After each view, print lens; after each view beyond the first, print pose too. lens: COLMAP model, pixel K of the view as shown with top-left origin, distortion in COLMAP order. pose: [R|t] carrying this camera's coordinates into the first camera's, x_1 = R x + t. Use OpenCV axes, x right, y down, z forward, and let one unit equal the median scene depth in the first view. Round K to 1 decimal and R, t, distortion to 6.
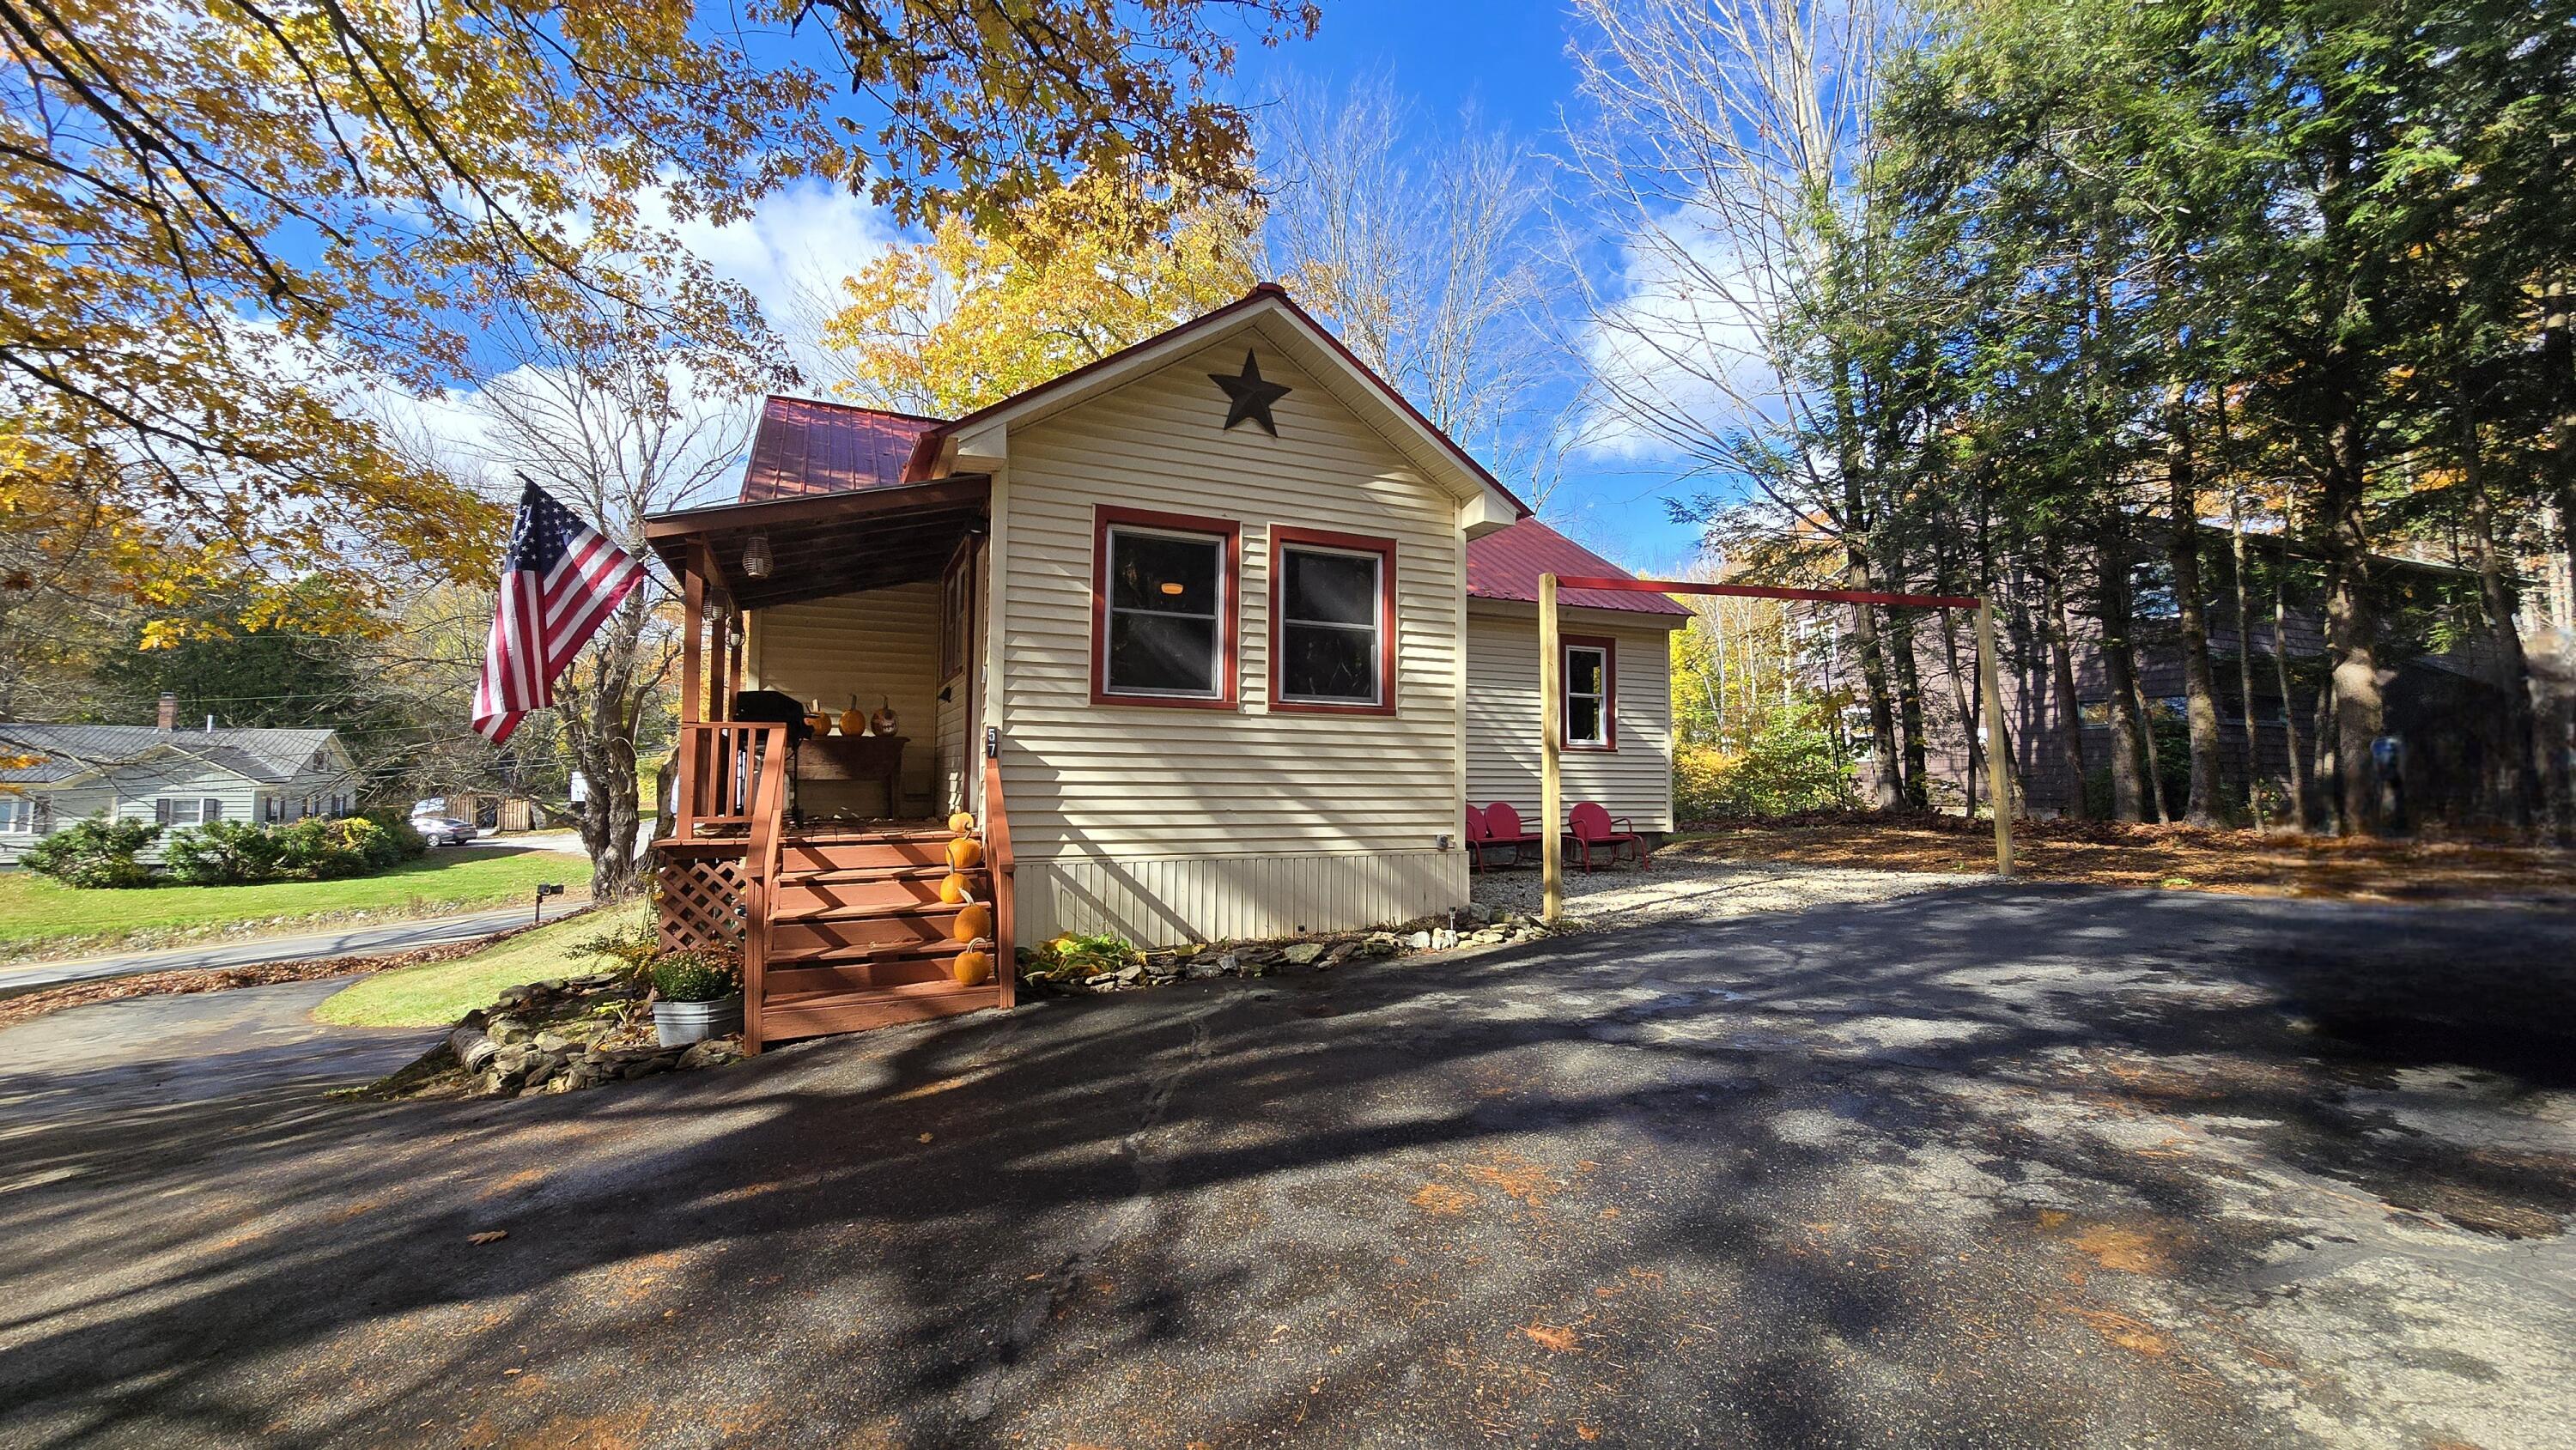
lens RADIAL K [[1043.0, 0, 1278.9], [0, 1043.0, 721.3], [0, 0, 1]] dist [-0.007621, 0.000655]
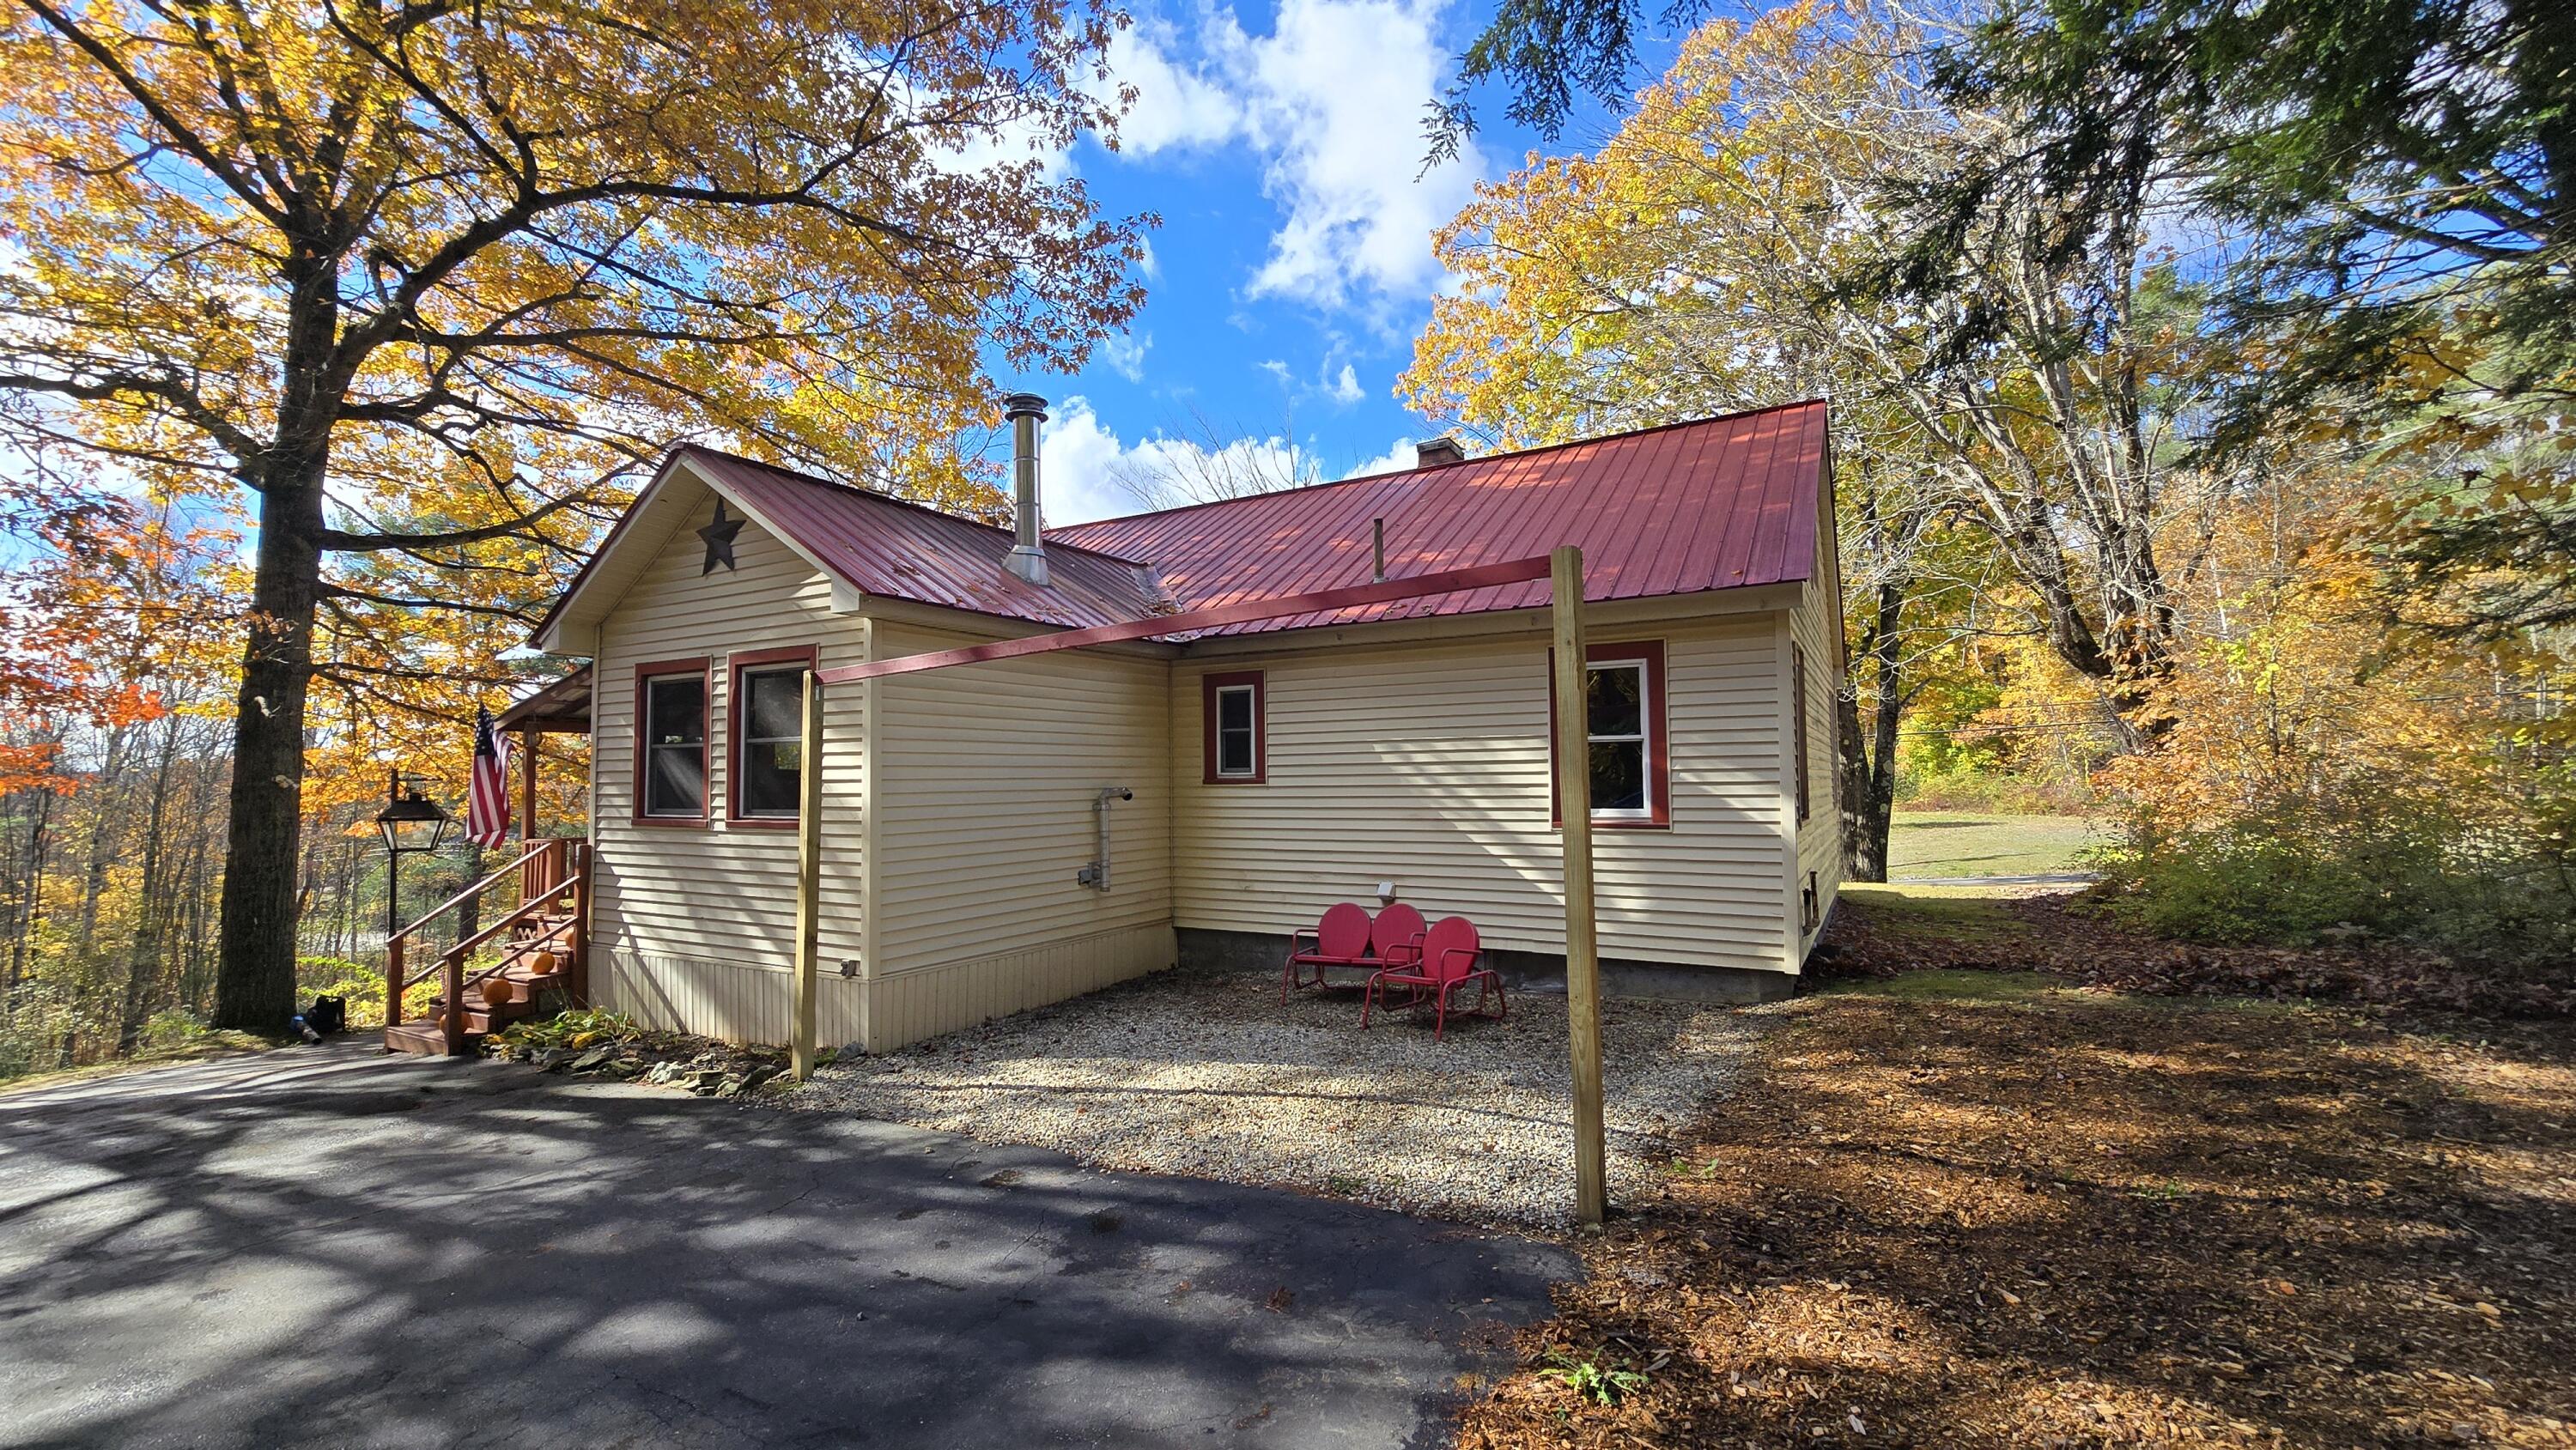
lens RADIAL K [[1043.0, 0, 1282.4], [0, 1043.0, 718.7], [0, 0, 1]] dist [-0.007621, 0.000655]
pose [[0.594503, -0.062730, -0.801643, 1.192275], [0.062677, 0.997534, -0.031577, -0.051827], [0.801647, -0.031472, 0.596969, 0.815580]]
